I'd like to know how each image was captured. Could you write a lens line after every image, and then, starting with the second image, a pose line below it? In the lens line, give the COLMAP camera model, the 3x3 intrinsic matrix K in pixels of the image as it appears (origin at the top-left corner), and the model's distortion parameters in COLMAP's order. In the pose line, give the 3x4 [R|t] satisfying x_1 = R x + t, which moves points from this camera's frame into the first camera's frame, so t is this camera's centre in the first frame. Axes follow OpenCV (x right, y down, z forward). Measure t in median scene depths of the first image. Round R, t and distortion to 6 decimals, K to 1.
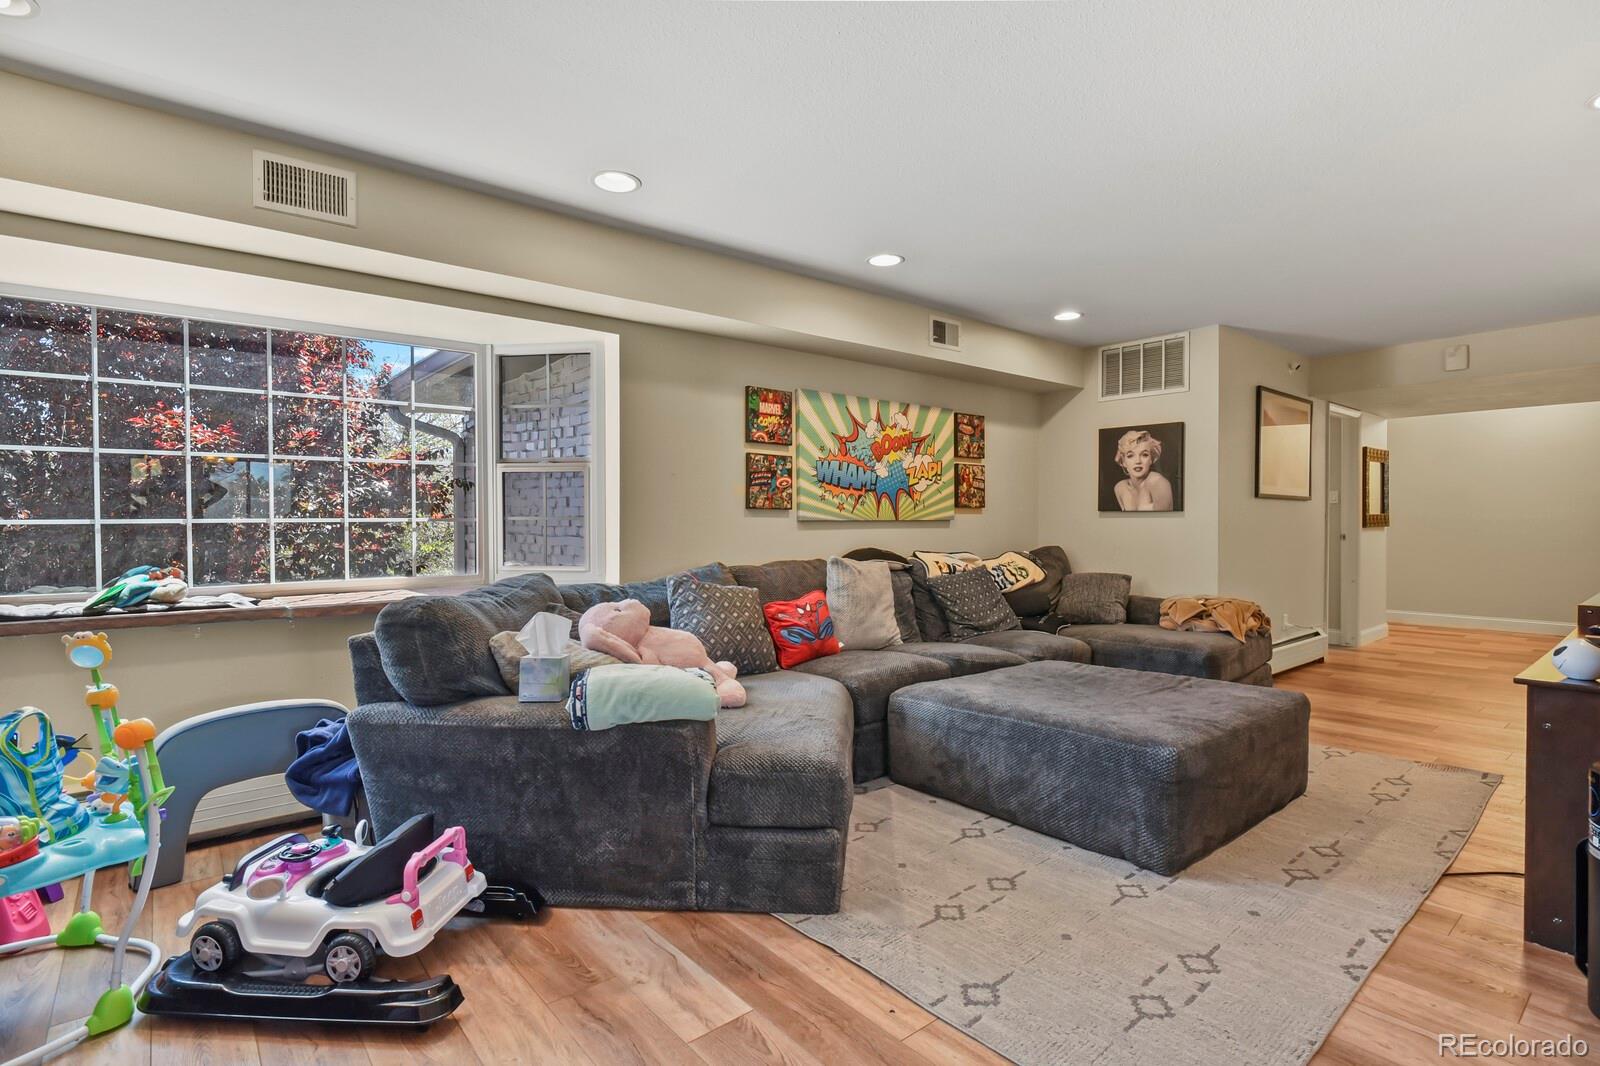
lens RADIAL K [[781.6, 0, 805.4], [0, 781.6, 531.9], [0, 0, 1]] dist [-0.003401, -0.002533]
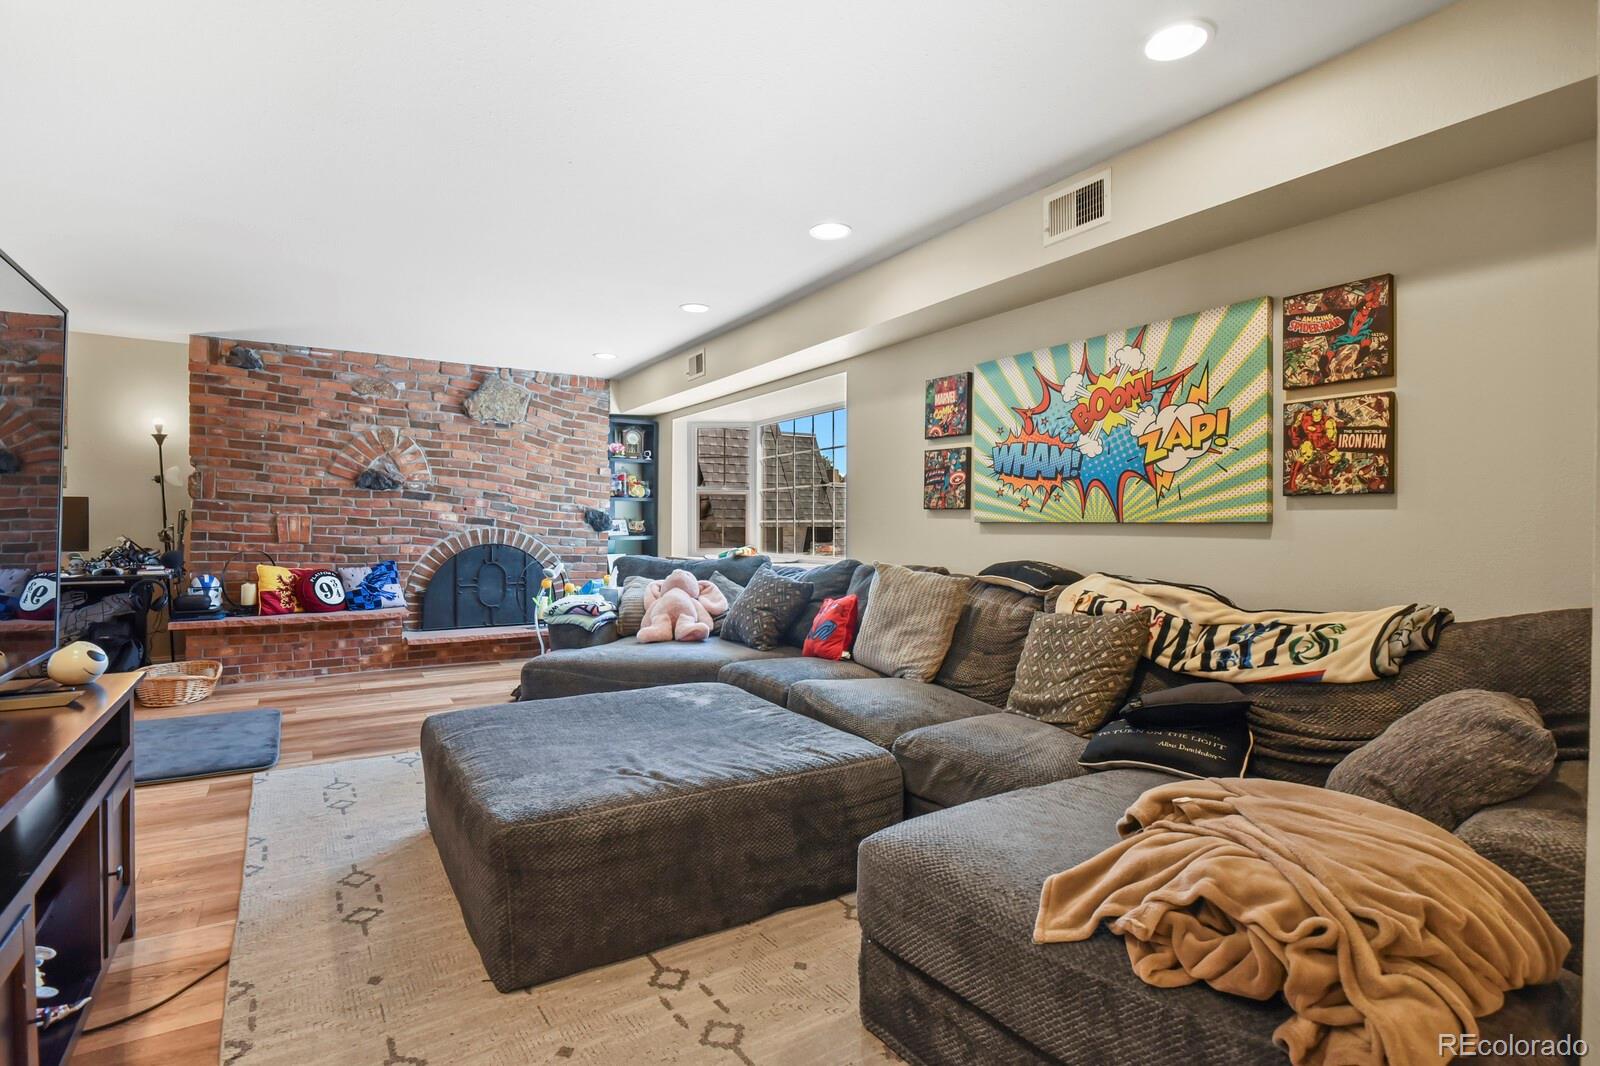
lens RADIAL K [[781.6, 0, 807.6], [0, 781.6, 529.8], [0, 0, 1]] dist [-0.003401, -0.002533]
pose [[-0.127938, 0.009903, -0.991733, 0.809797], [-0.019314, 0.999736, 0.012474, -0.012570], [0.991594, 0.020750, -0.127713, 0.888160]]
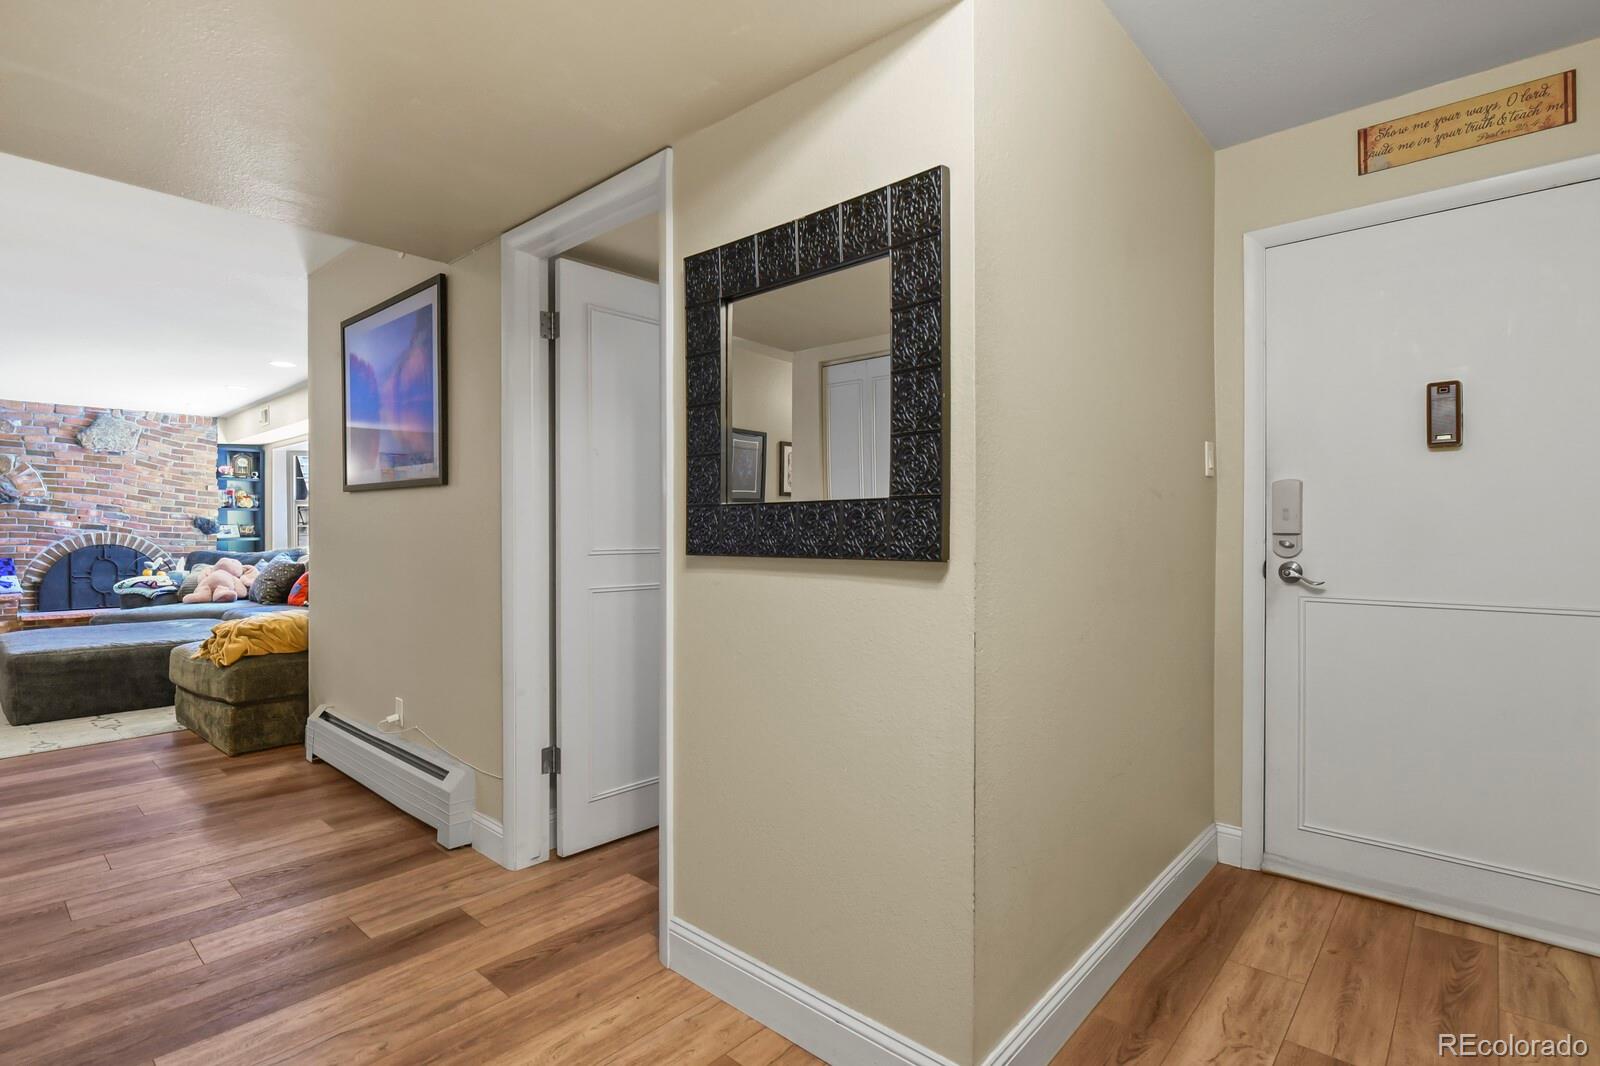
lens RADIAL K [[781.6, 0, 795.9], [0, 781.6, 529.7], [0, 0, 1]] dist [-0.003401, -0.002533]
pose [[0.129915, 0.005699, -0.991509, 1.104356], [-0.013810, 0.999897, 0.003938, -0.016845], [0.991429, 0.013181, 0.129980, 1.153048]]
